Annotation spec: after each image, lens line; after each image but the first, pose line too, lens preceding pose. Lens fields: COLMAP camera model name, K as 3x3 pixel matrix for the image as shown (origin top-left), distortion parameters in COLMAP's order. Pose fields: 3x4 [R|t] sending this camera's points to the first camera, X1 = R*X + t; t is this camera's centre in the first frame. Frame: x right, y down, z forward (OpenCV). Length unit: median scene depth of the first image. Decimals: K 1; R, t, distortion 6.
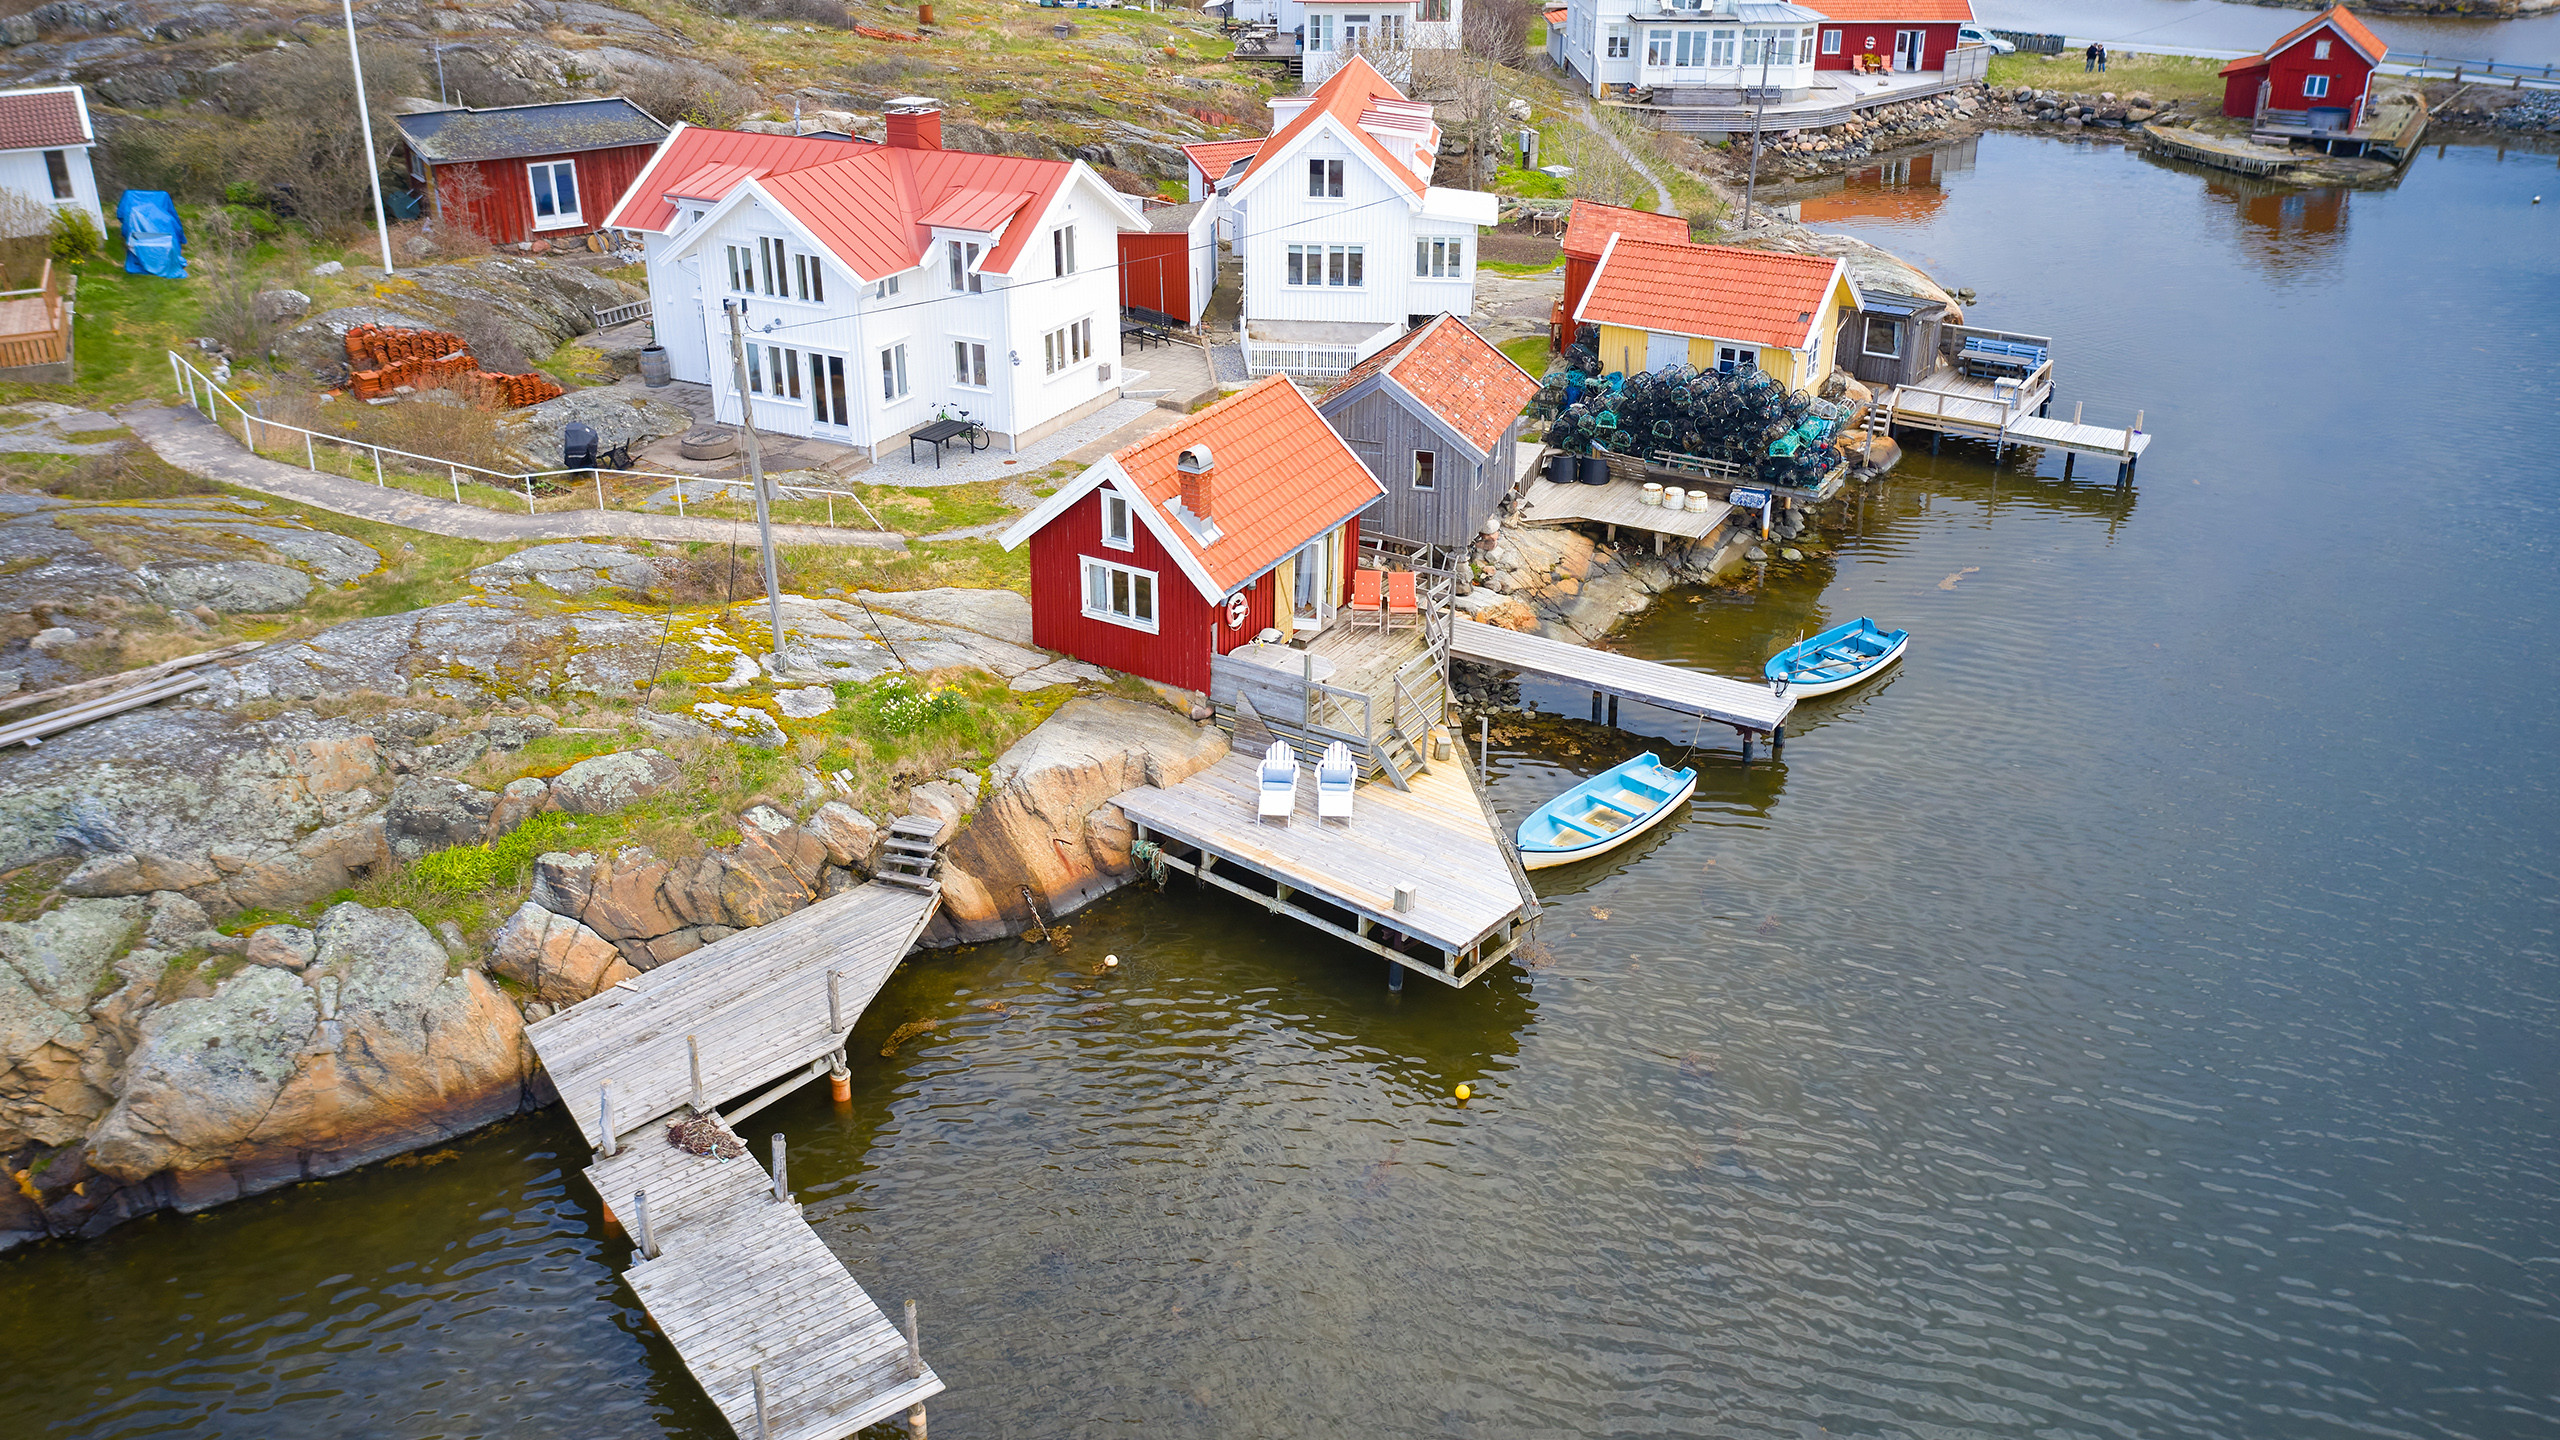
lens RADIAL K [[2017.2, 0, 1280.0], [0, 2017.2, 720.0], [0, 0, 1]] dist [-0.033241, 0.004589]
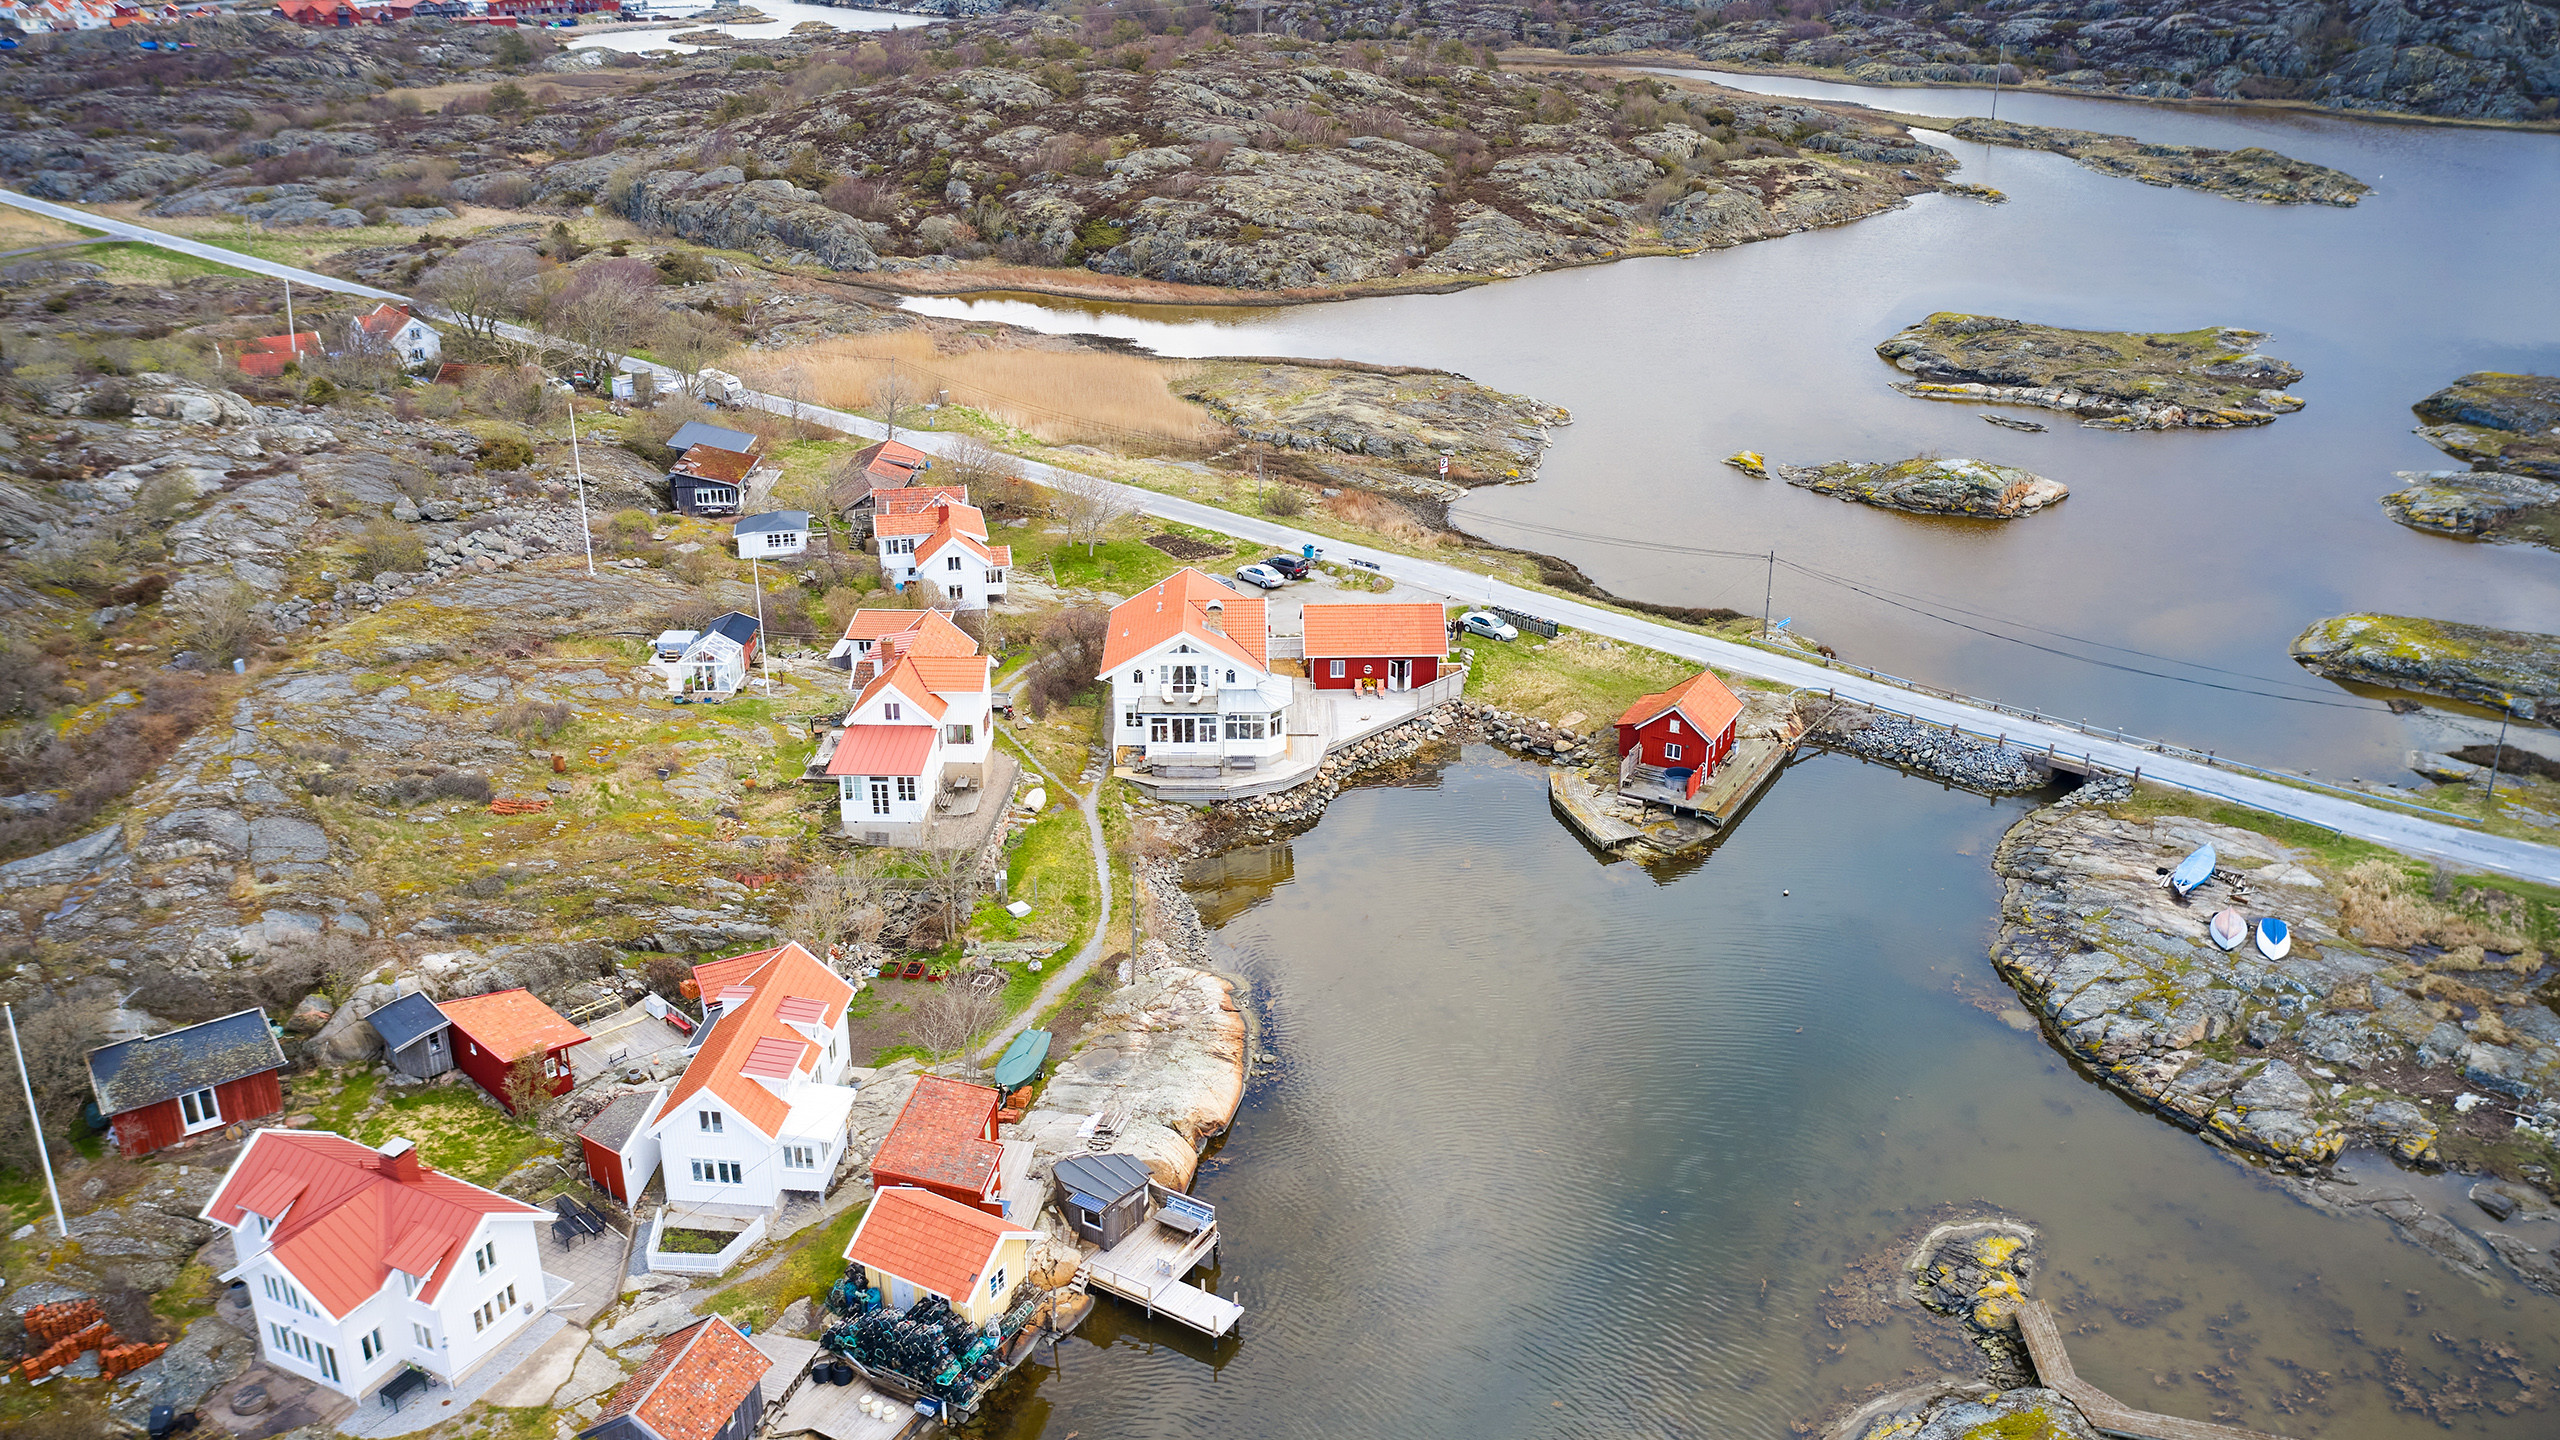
lens RADIAL K [[2017.2, 0, 1280.0], [0, 2017.2, 720.0], [0, 0, 1]] dist [-0.033241, 0.004589]
pose [[0.999509, -0.006601, 0.030636, 0.393496], [0.008095, 0.998770, -0.048925, -0.480541], [-0.030276, 0.049149, 0.998332, -0.505497]]
